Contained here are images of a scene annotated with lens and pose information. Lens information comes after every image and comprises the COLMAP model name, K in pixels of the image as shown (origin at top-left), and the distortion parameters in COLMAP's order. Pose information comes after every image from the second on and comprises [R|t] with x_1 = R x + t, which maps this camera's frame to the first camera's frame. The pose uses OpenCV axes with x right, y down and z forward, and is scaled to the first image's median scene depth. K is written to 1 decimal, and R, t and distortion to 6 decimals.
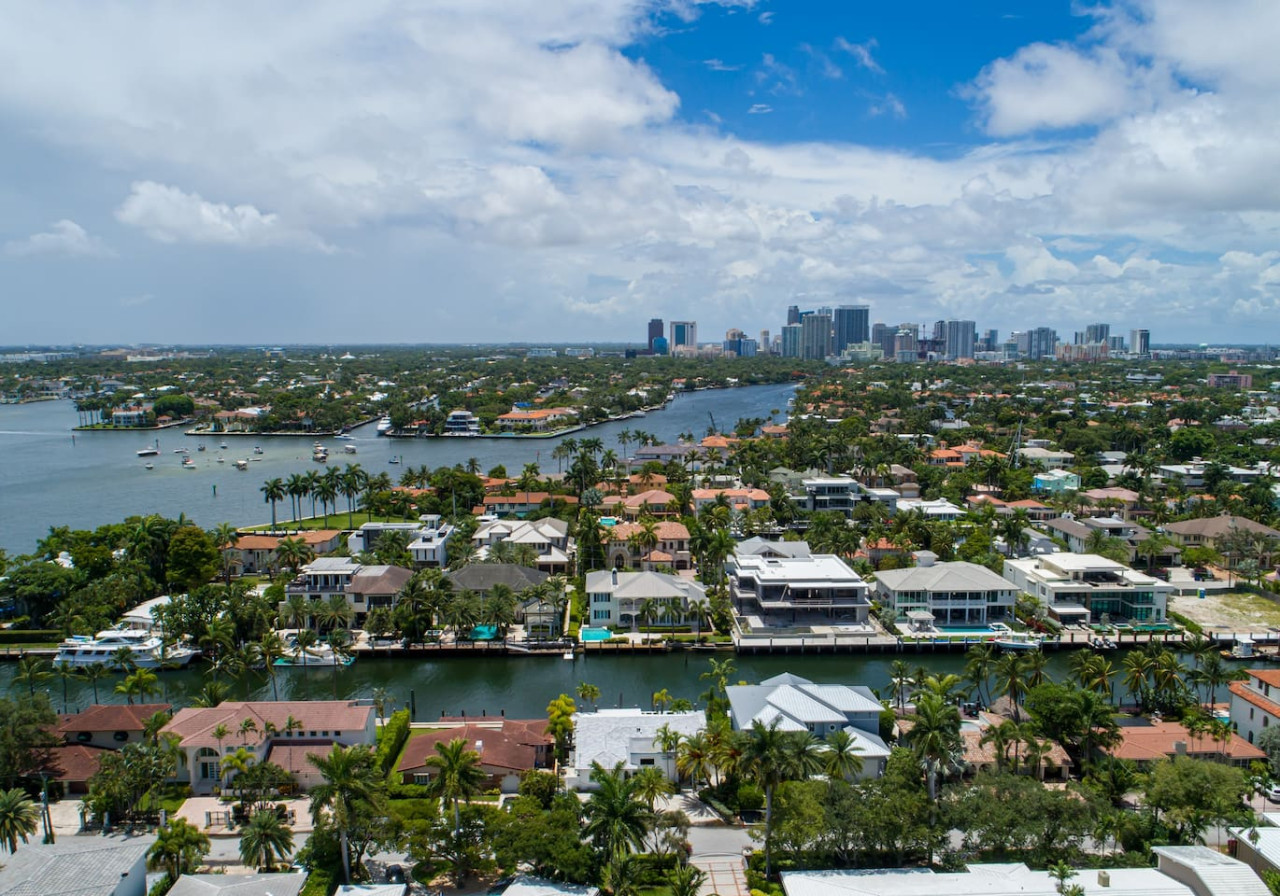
lens RADIAL K [[1018.7, 0, 609.9], [0, 1018.7, 450.1], [0, 0, 1]] dist [-0.015188, -0.001490]
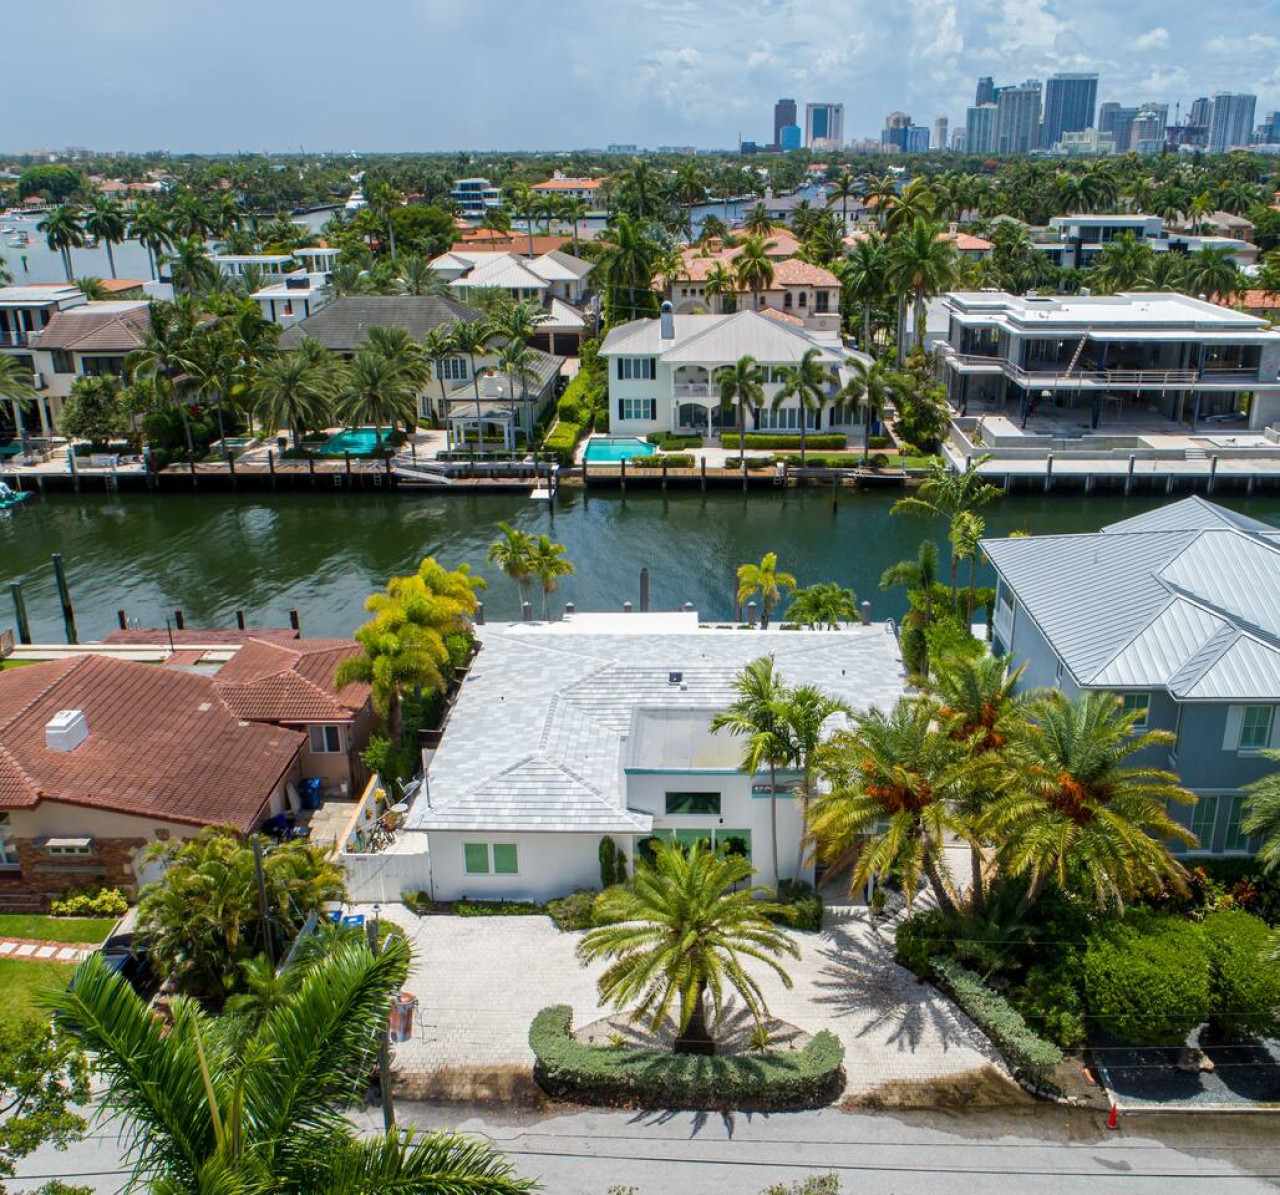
lens RADIAL K [[1316.9, 0, 640.0], [0, 1316.9, 597.5], [0, 0, 1]] dist [-0.000623, -0.008249]
pose [[0.998225, 0.013915, -0.057907, 0.027847], [-0.001051, 0.976289, 0.216471, 0.123368], [0.059546, -0.216026, 0.974570, 0.459643]]
